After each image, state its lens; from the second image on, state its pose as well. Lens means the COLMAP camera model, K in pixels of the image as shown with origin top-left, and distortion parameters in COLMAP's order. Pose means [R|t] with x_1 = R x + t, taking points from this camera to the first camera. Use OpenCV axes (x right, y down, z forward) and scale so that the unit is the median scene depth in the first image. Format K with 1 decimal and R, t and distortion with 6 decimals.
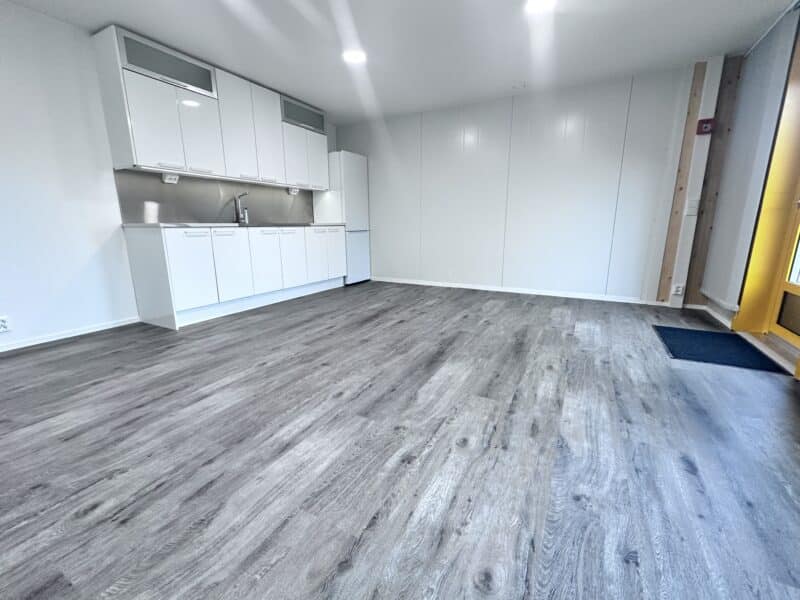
lens RADIAL K [[348.9, 0, 396.7], [0, 348.9, 301.6], [0, 0, 1]] dist [-0.002697, 0.000943]
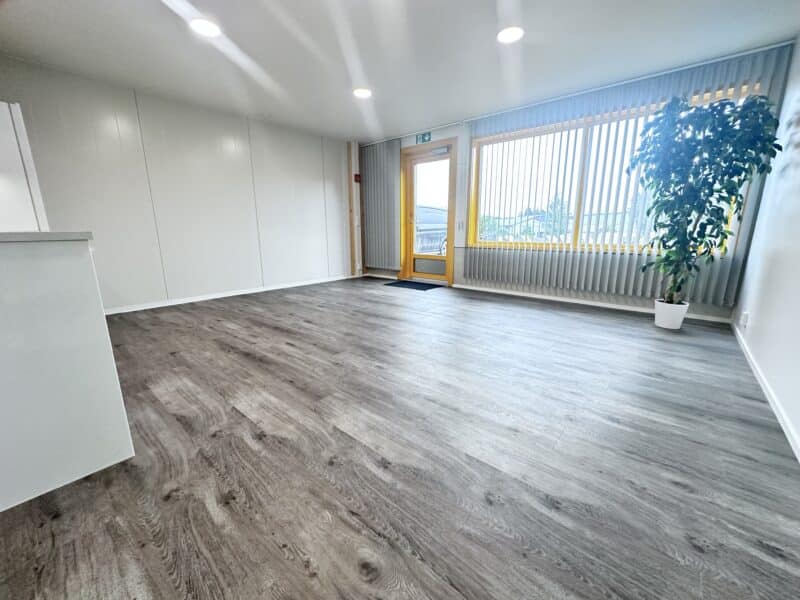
lens RADIAL K [[318.4, 0, 403.6], [0, 318.4, 302.0], [0, 0, 1]] dist [-0.002176, 0.000246]
pose [[0.202832, -0.217016, 0.954863, -1.163300], [0.218135, 0.960643, 0.171994, -0.144291], [-0.954608, 0.173403, 0.242188, 0.637109]]
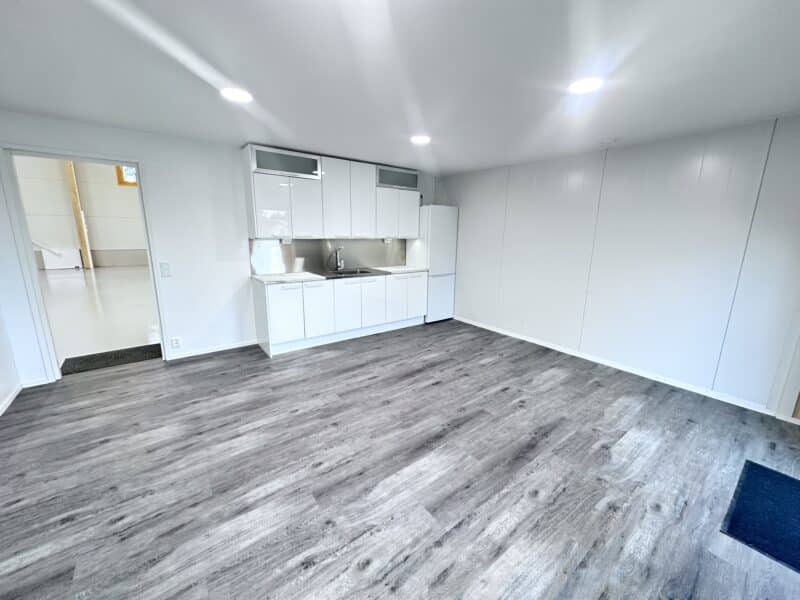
lens RADIAL K [[318.4, 0, 396.3], [0, 318.4, 302.0], [0, 0, 1]] dist [-0.002176, 0.000246]
pose [[0.910322, 0.108031, -0.399554, 0.357786], [-0.108823, 0.993844, 0.020778, -0.267654], [0.399339, 0.024566, 0.916474, 0.067800]]
